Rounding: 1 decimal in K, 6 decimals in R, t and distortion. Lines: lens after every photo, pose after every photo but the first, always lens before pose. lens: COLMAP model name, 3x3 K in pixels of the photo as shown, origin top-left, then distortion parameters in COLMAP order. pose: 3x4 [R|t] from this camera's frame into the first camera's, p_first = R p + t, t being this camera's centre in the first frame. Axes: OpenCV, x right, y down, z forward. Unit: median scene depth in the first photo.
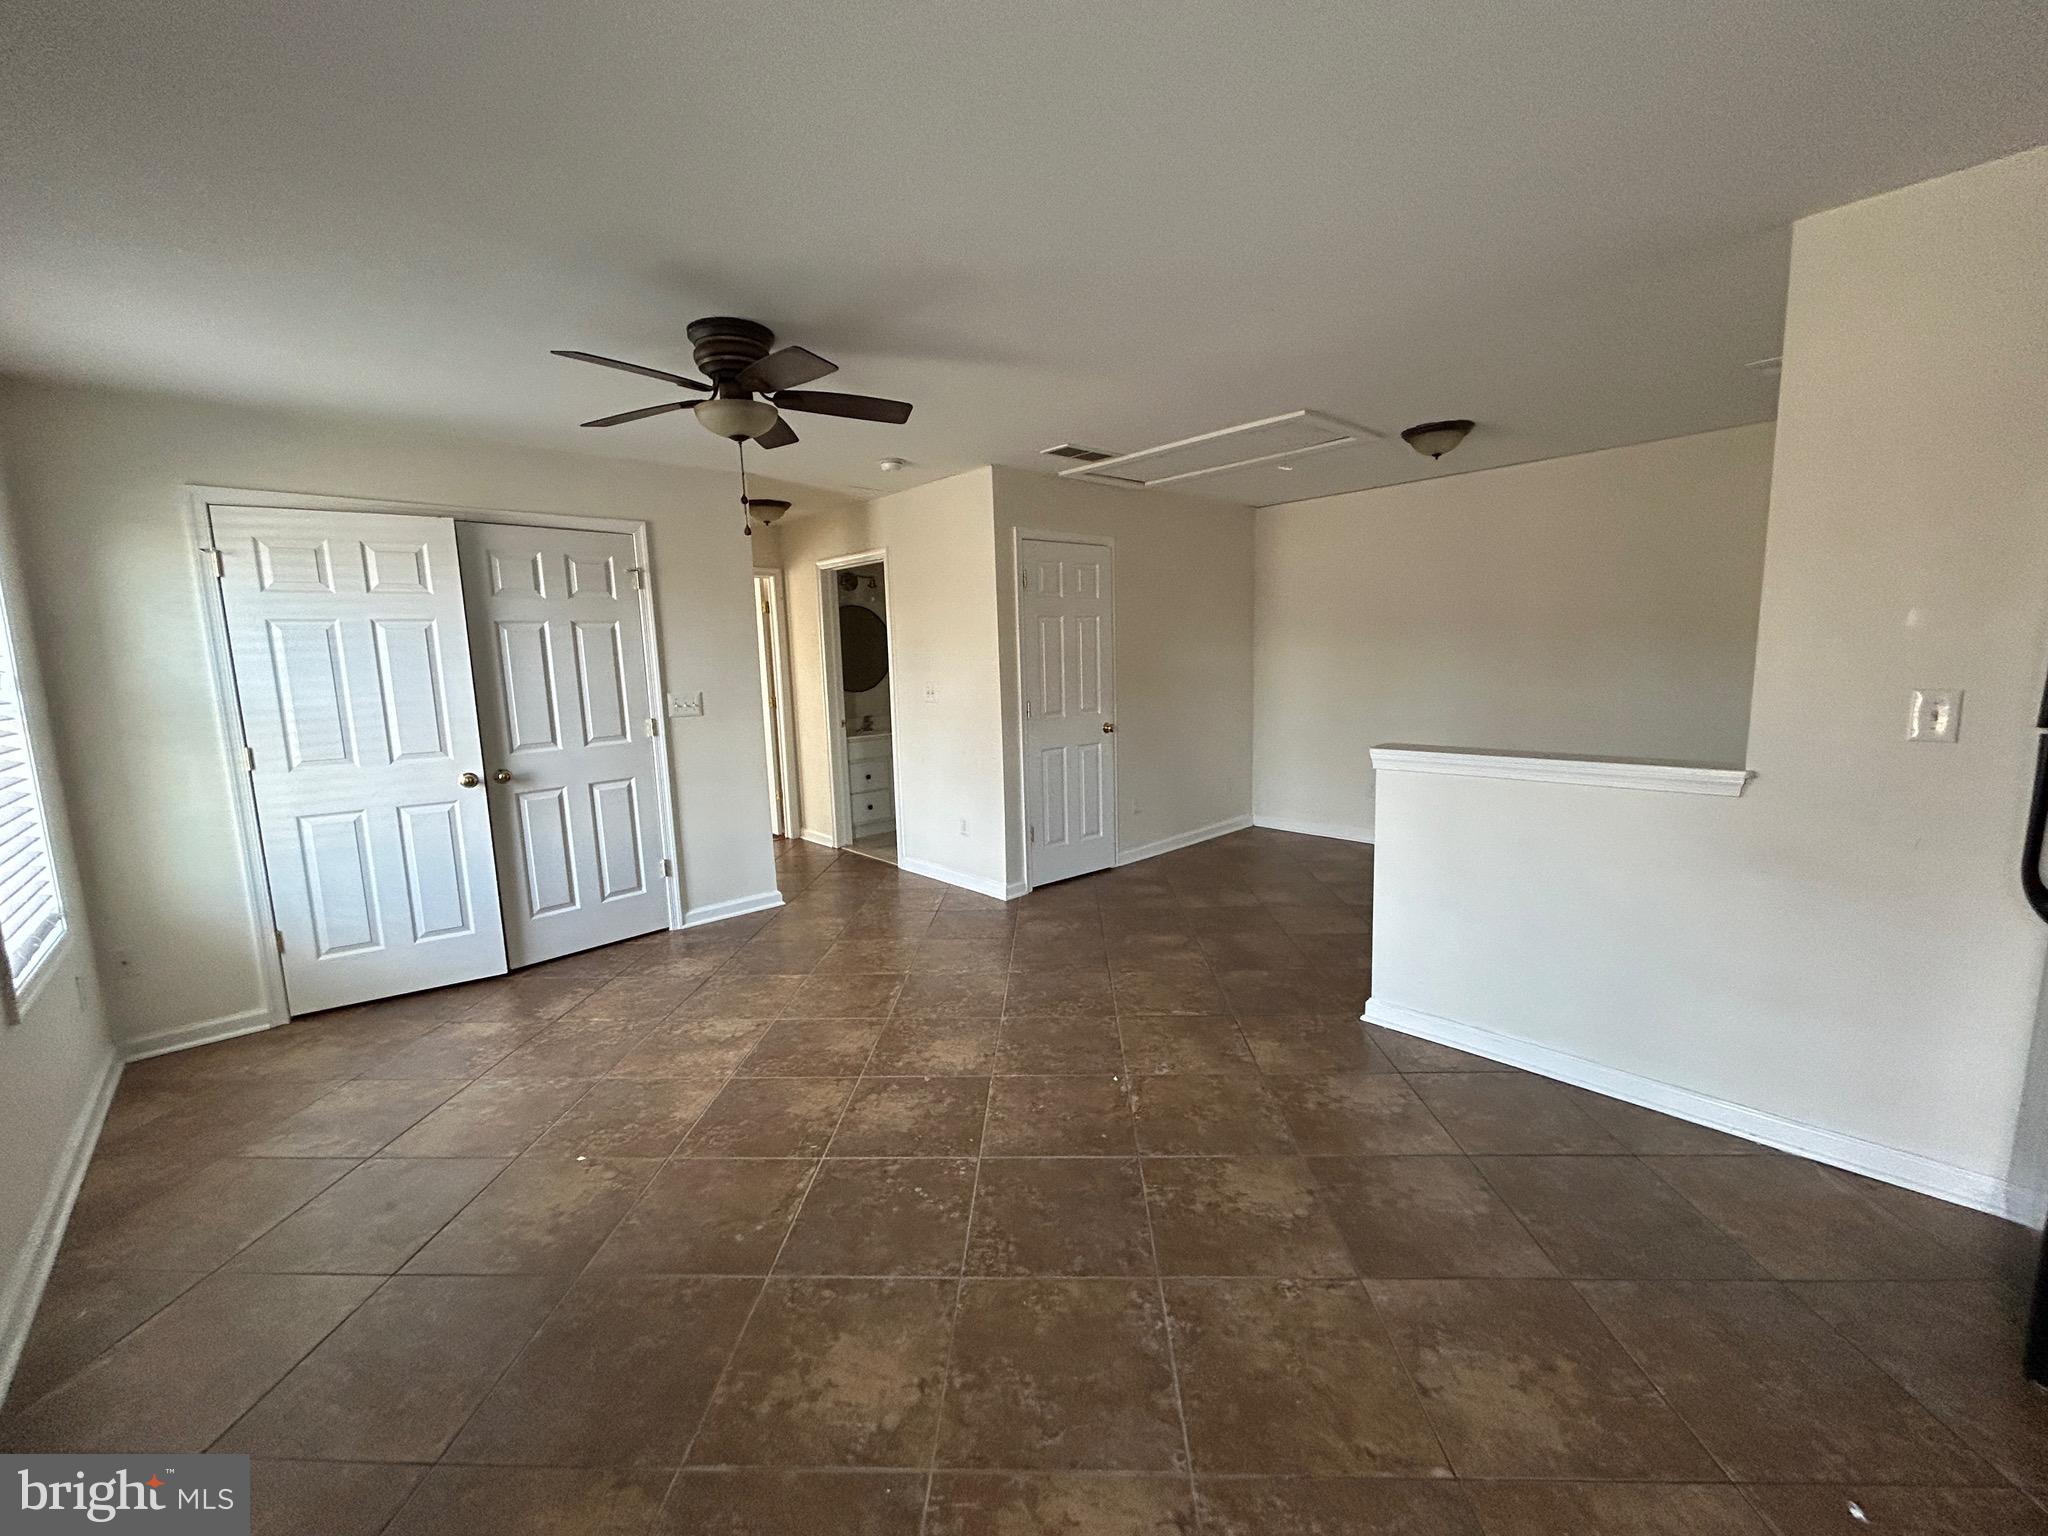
lens RADIAL K [[823.2, 0, 1018.8], [0, 823.2, 764.5], [0, 0, 1]] dist [-0.004507, -0.000128]
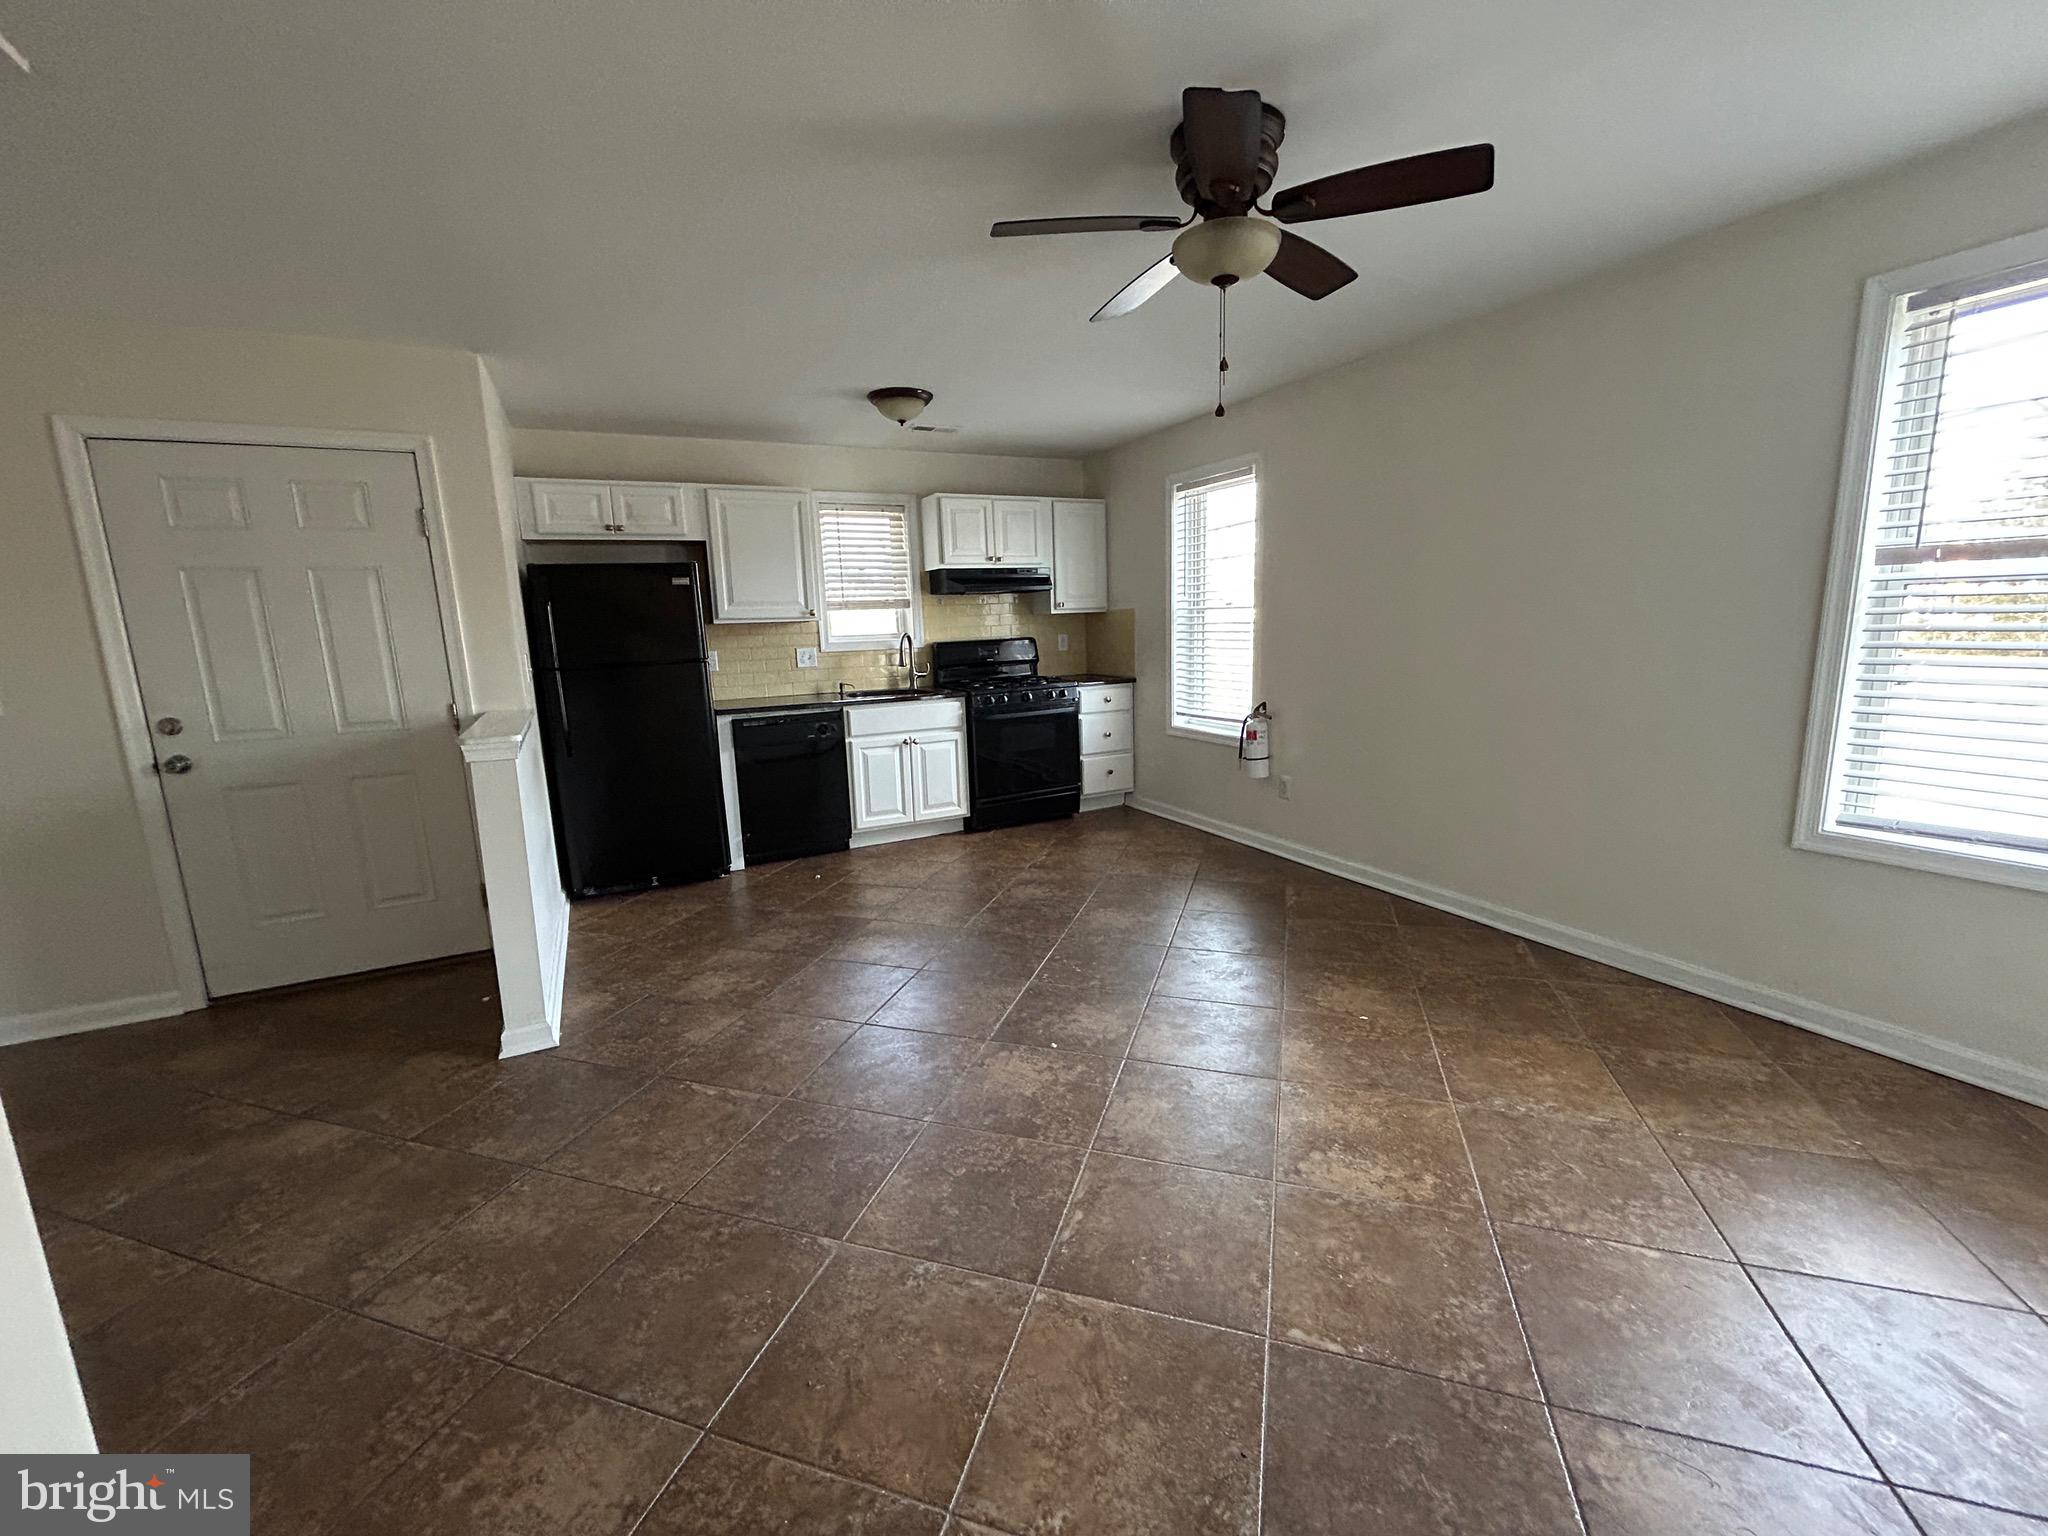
lens RADIAL K [[823.2, 0, 1021.4], [0, 823.2, 768.0], [0, 0, 1]] dist [-0.004507, -0.000128]
pose [[-0.959551, 0.013480, 0.281212, -0.340685], [0.102298, 0.947275, 0.303653, -0.205197], [-0.262292, 0.320138, -0.910338, 1.745884]]
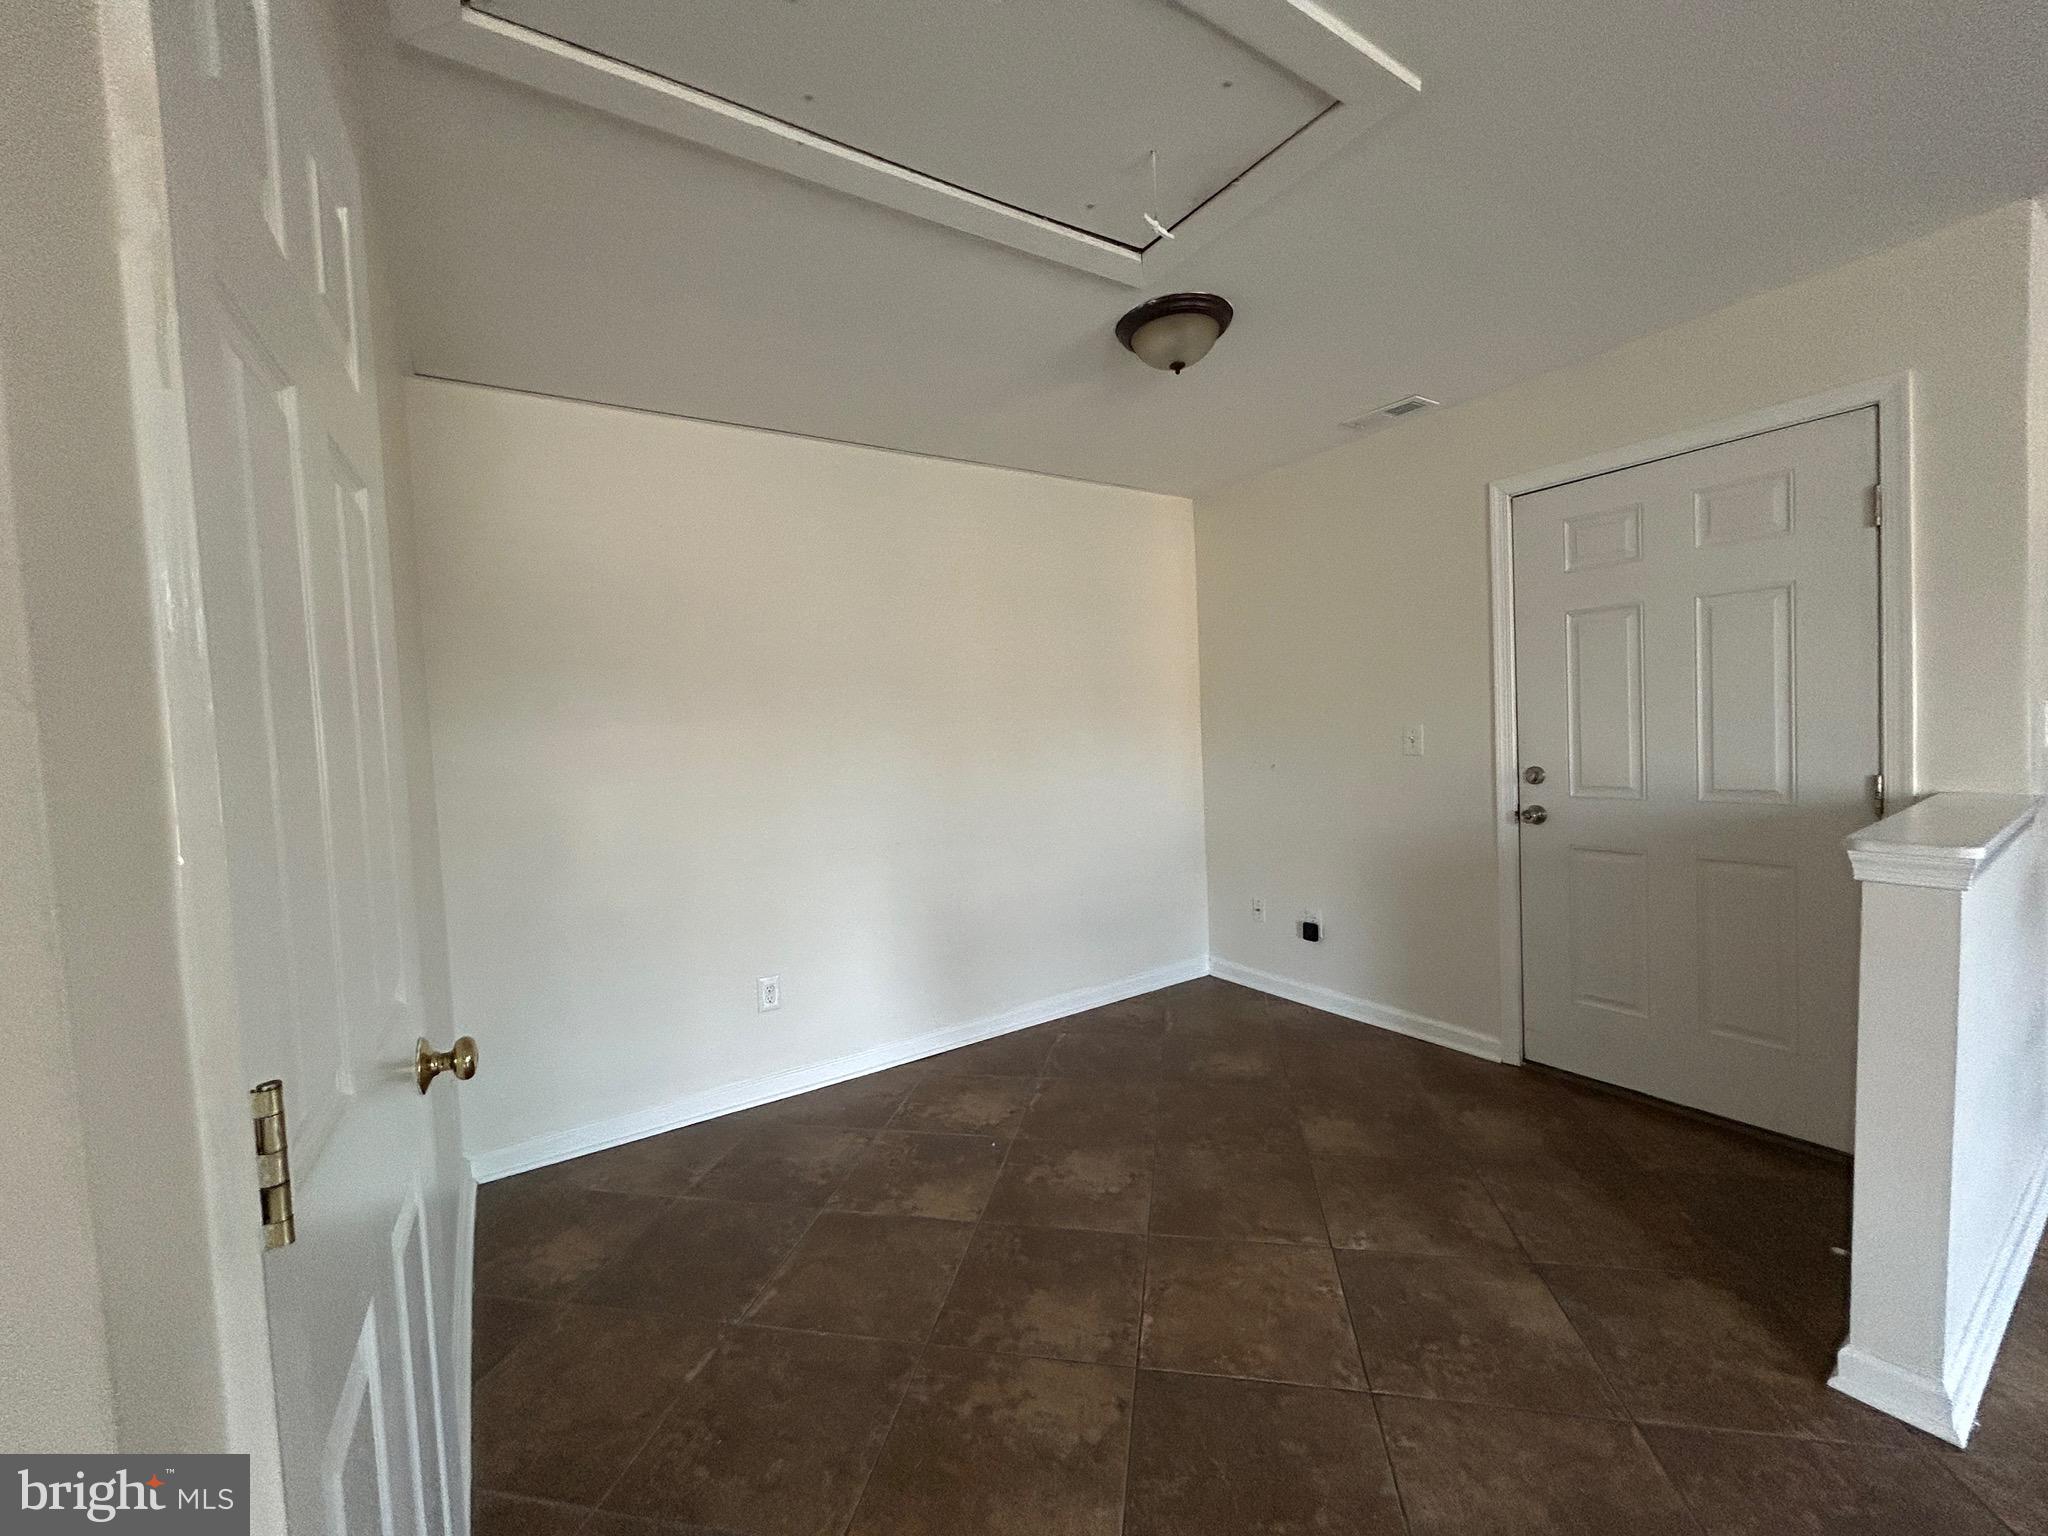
lens RADIAL K [[823.2, 0, 1020.1], [0, 823.2, 766.6], [0, 0, 1]] dist [-0.004507, -0.000128]
pose [[0.160575, -0.019323, 0.986835, -0.111272], [0.184834, 0.982710, -0.010833, -0.165627], [-0.969563, 0.184140, 0.161370, 1.507648]]
